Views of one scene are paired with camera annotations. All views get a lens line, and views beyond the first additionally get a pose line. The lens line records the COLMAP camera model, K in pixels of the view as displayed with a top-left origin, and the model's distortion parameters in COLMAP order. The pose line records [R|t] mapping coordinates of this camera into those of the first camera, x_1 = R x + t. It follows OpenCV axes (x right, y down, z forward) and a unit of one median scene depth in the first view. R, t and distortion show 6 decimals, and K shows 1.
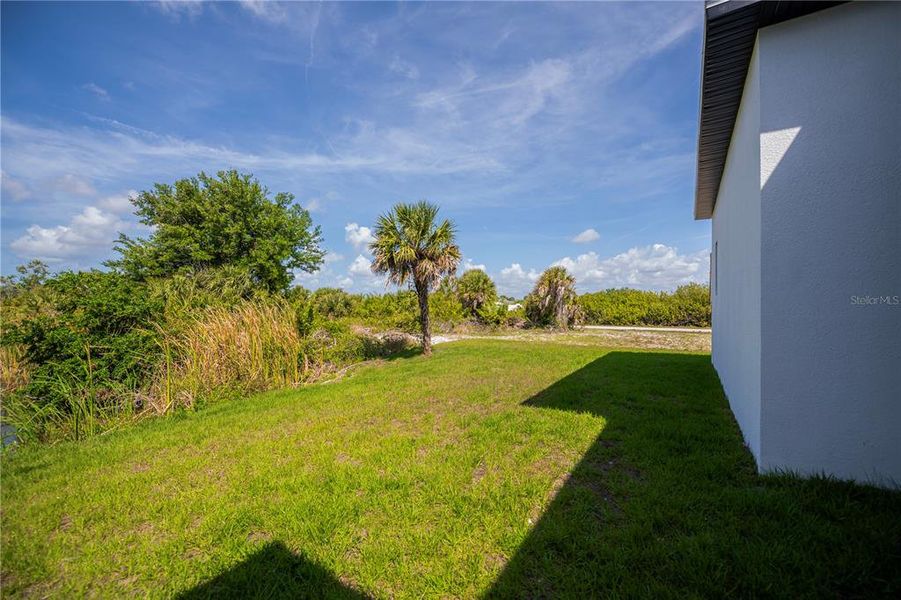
lens RADIAL K [[364.9, 0, 455.4], [0, 364.9, 295.9], [0, 0, 1]] dist [-0.003442, -0.005359]
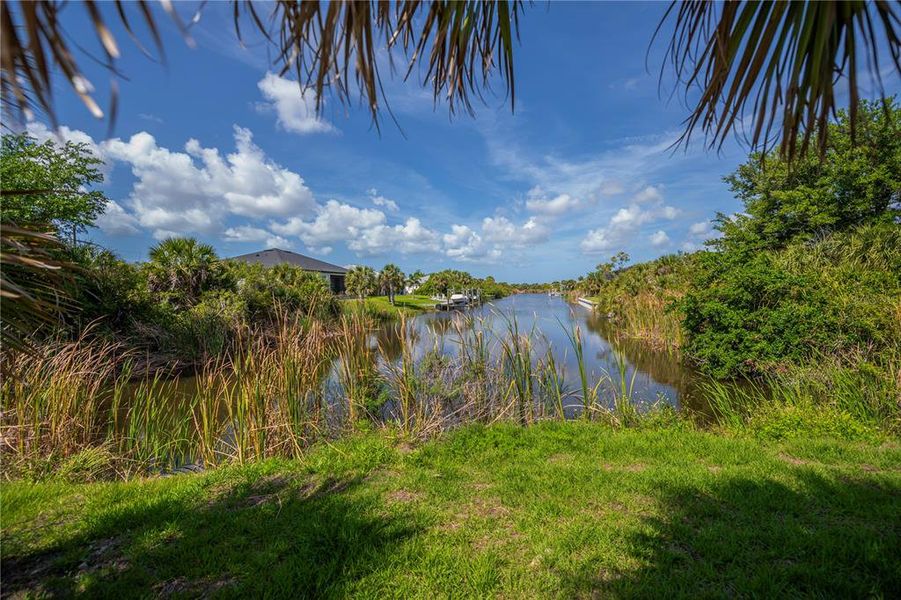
lens RADIAL K [[360.5, 0, 452.0], [0, 360.5, 298.2], [0, 0, 1]] dist [-0.009984, -0.000066]
pose [[0.338559, 0.015798, -0.940813, -0.208504], [0.045175, 0.998433, 0.033022, 0.005758], [0.939860, -0.053681, 0.337315, -0.080956]]
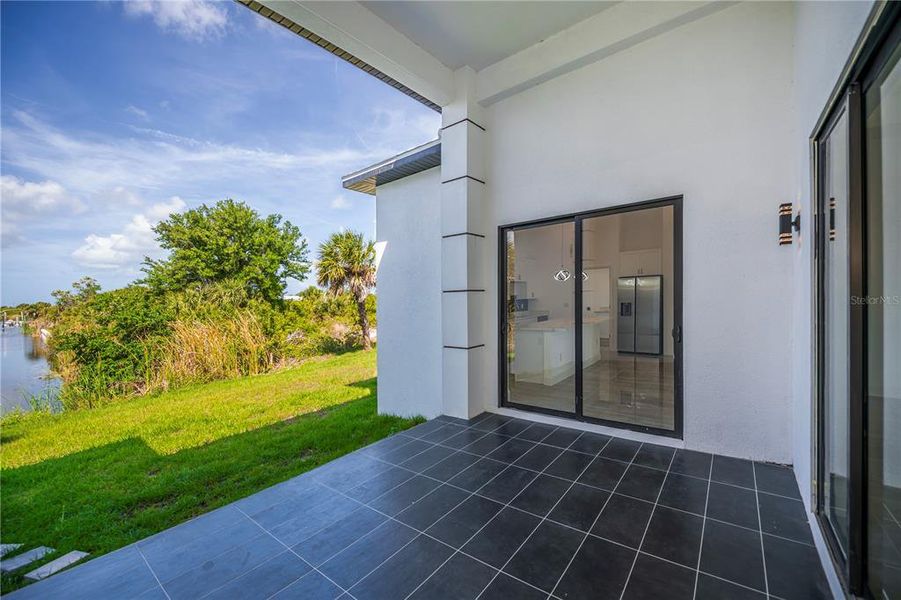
lens RADIAL K [[363.3, 0, 455.2], [0, 363.3, 293.3], [0, 0, 1]] dist [-0.009827, -0.003299]
pose [[0.996165, -0.038501, -0.078572, 0.224535], [0.040274, 0.998966, 0.021099, -0.031979], [0.077678, -0.024183, 0.996685, -0.148680]]
